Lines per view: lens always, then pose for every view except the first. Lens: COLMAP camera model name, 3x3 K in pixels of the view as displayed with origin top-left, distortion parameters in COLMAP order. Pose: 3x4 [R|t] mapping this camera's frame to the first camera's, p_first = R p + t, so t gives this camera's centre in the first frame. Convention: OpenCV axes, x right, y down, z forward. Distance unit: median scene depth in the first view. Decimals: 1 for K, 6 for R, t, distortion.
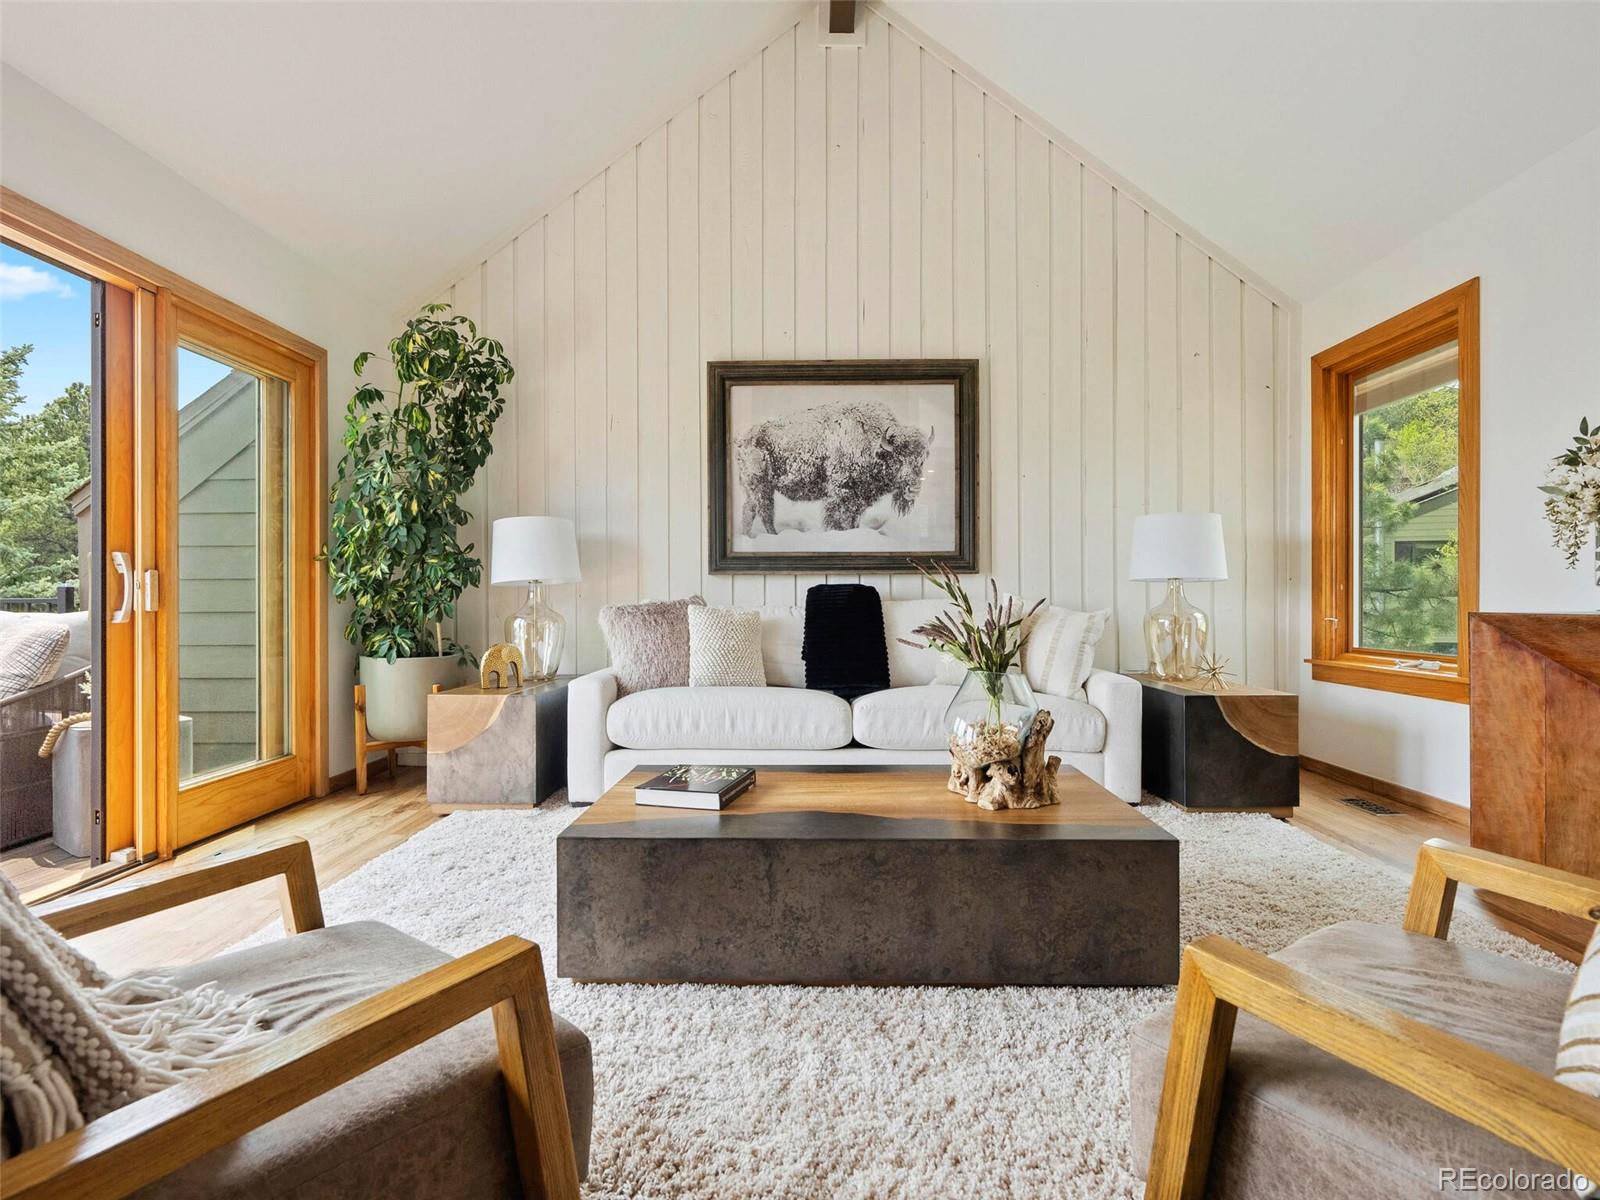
lens RADIAL K [[812.4, 0, 800.0], [0, 812.4, 600.0], [0, 0, 1]] dist [-0.001182, -0.000285]
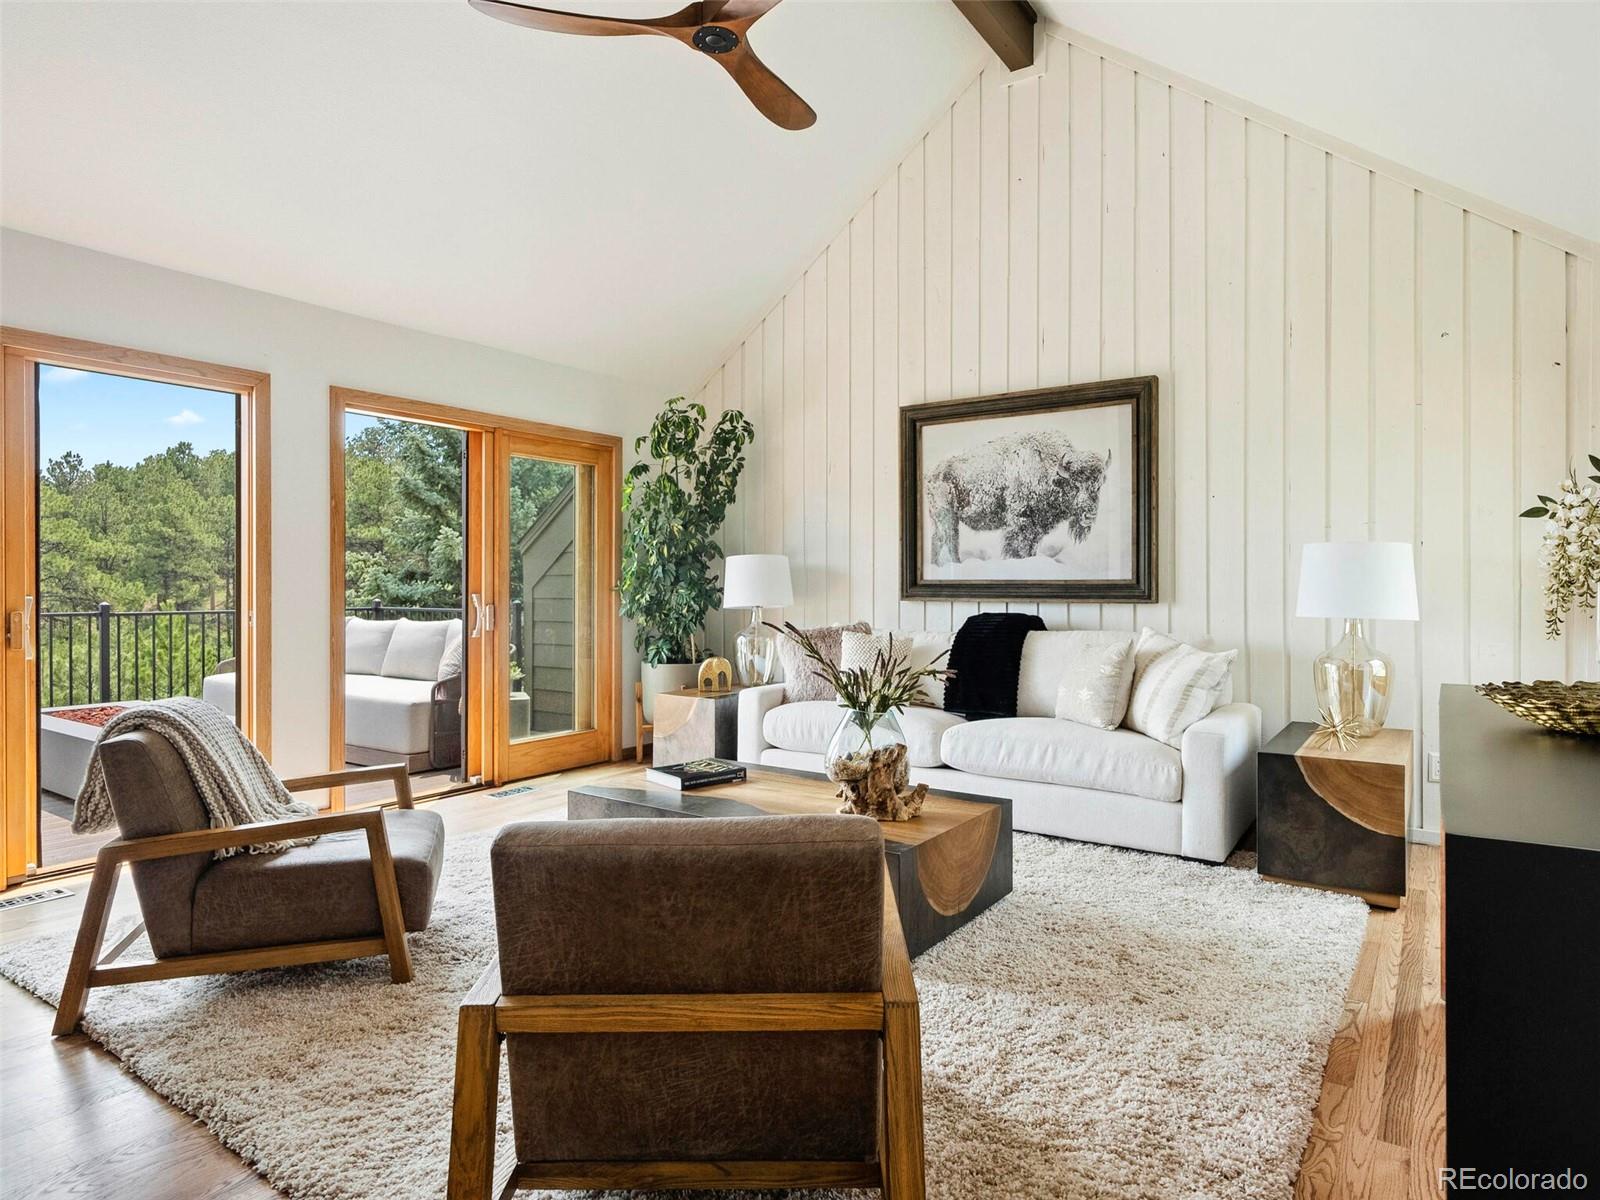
lens RADIAL K [[928.8, 0, 798.1], [0, 928.8, 590.2], [0, 0, 1]] dist [0.003475, 0.000051]
pose [[0.829967, 0.006976, -0.557769, 0.474355], [-0.005419, 0.999975, 0.004444, -0.050232], [0.557786, -0.000666, 0.829984, -0.120533]]
